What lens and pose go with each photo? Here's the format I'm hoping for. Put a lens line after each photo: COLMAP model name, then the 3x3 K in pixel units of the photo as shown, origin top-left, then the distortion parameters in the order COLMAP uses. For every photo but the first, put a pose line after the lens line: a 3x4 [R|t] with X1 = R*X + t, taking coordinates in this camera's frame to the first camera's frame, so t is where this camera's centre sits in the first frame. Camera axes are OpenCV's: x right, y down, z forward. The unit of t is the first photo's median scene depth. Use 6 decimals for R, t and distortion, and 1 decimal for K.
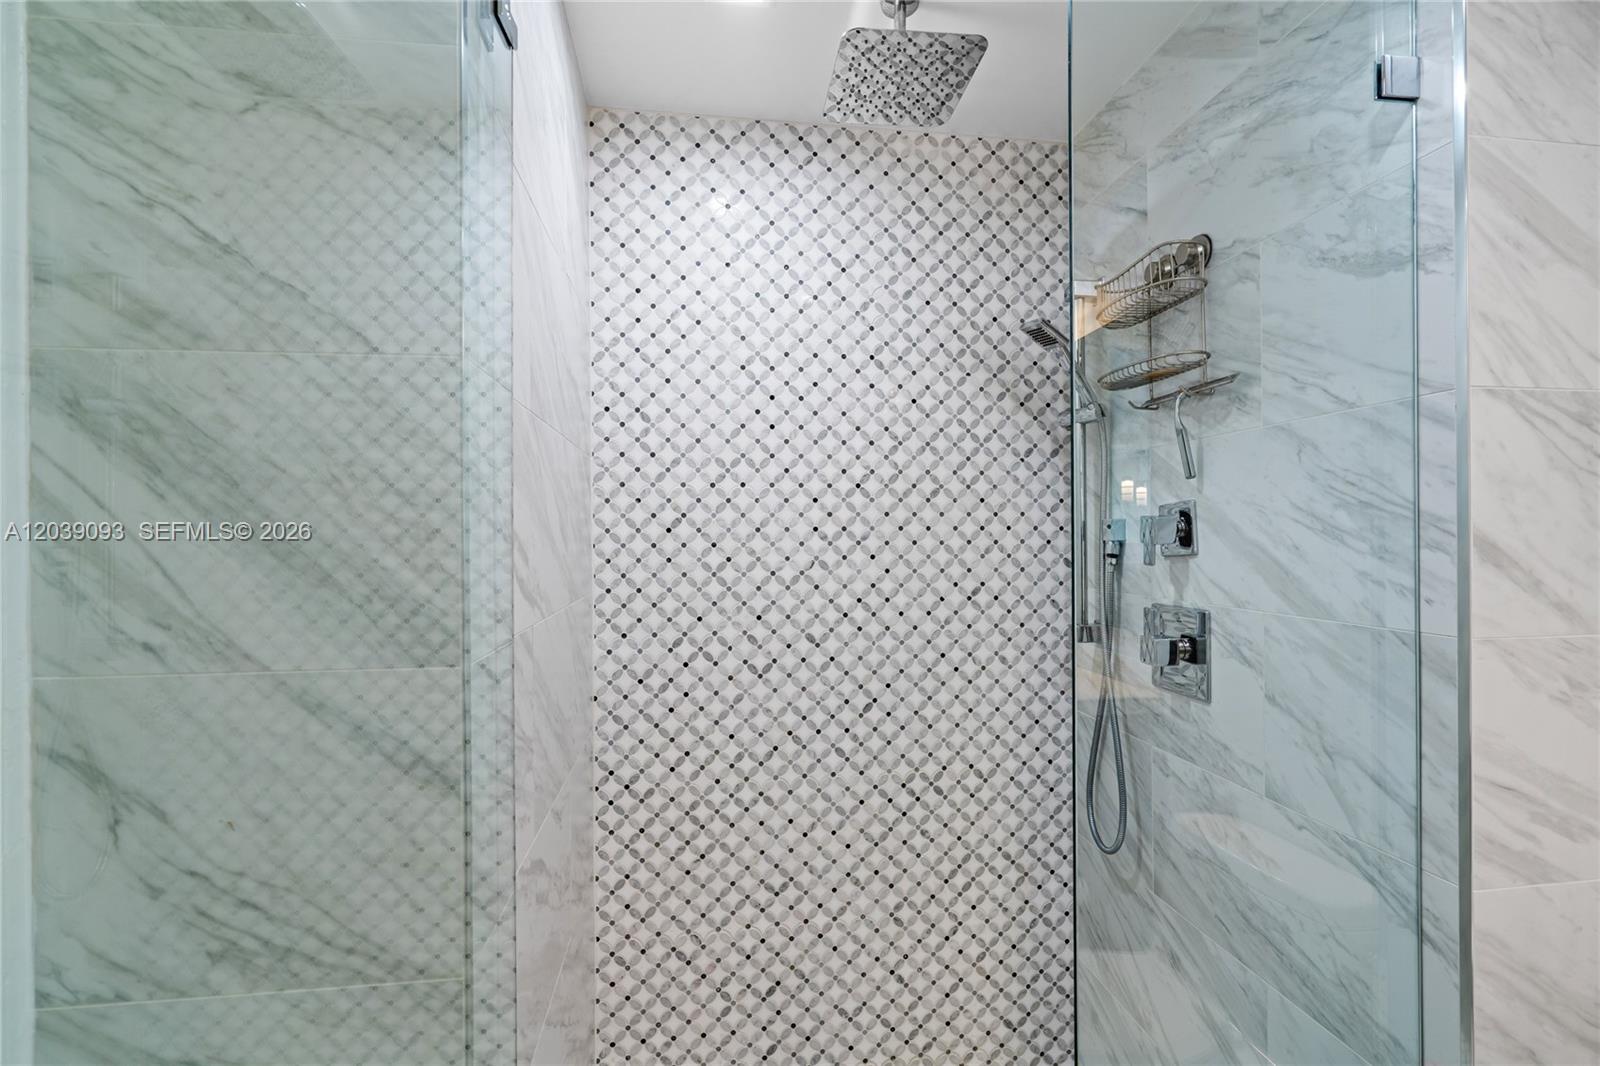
lens RADIAL K [[731.8, 0, 805.6], [0, 731.8, 527.3], [0, 0, 1]] dist [-0.002844, 0.000222]
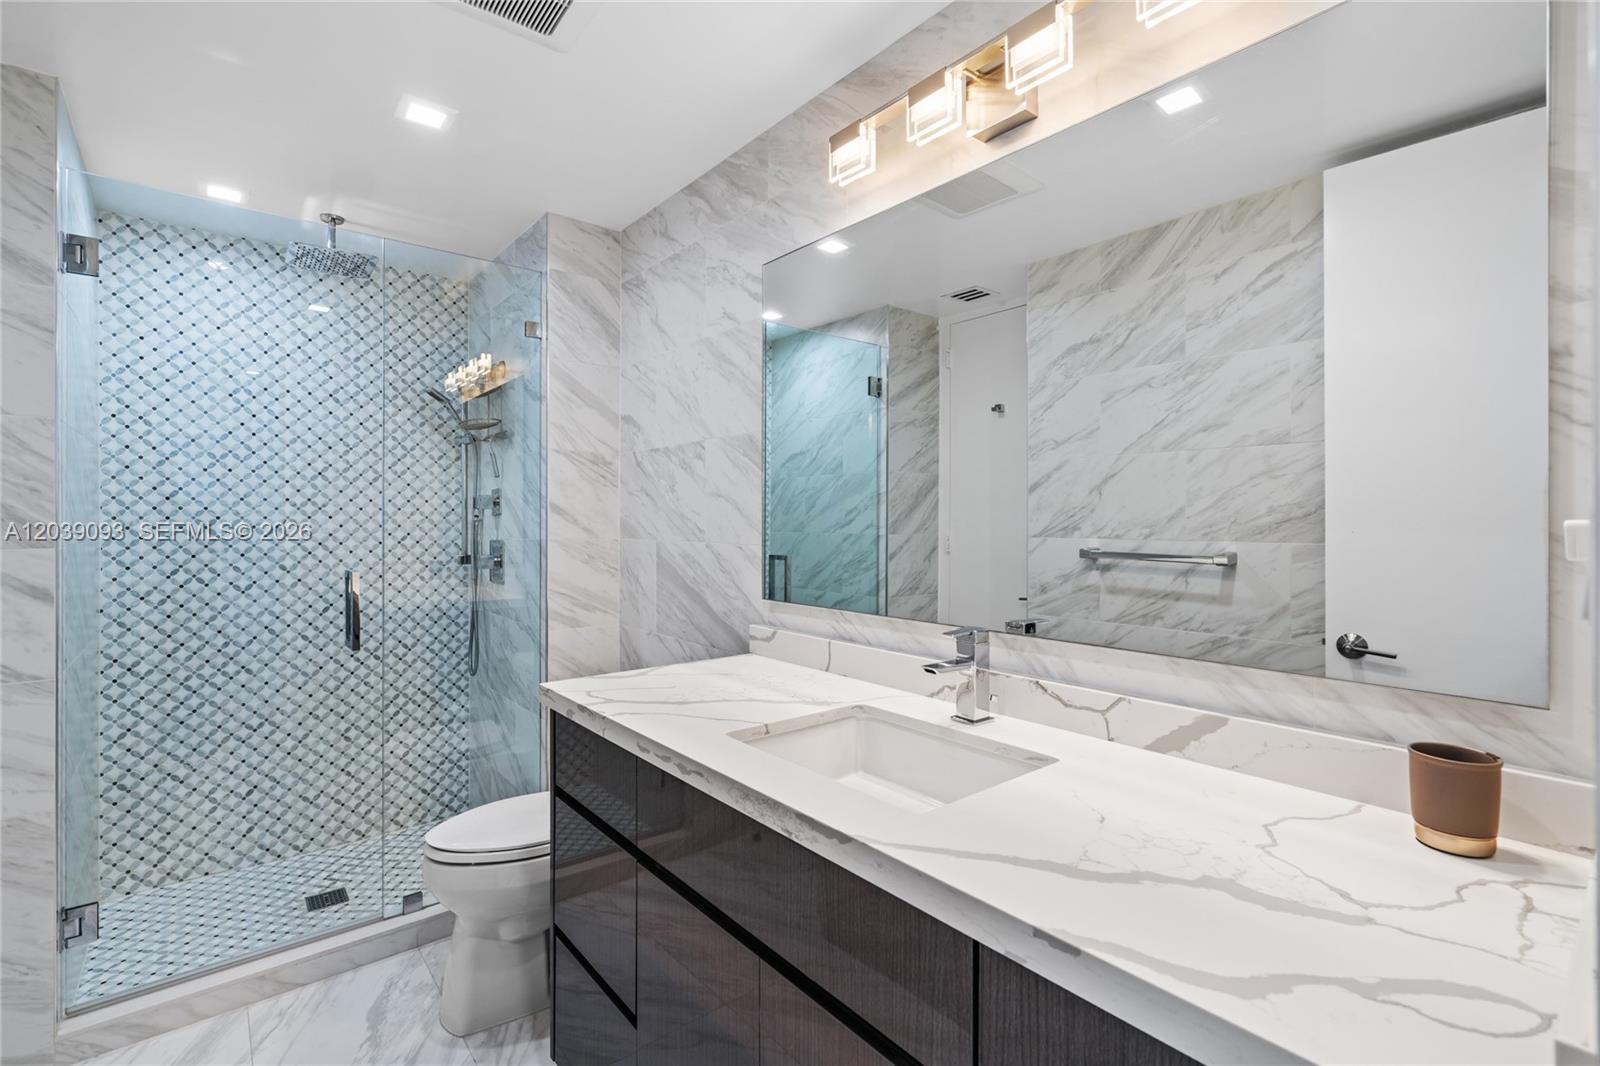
lens RADIAL K [[730.2, 0, 801.5], [0, 730.2, 516.6], [0, 0, 1]] dist [0.001749, 0.002056]
pose [[0.858593, 0.007504, 0.512602, 0.160696], [-0.010729, 0.999937, 0.003332, 0.022306], [-0.512545, -0.008360, 0.858620, -0.958433]]
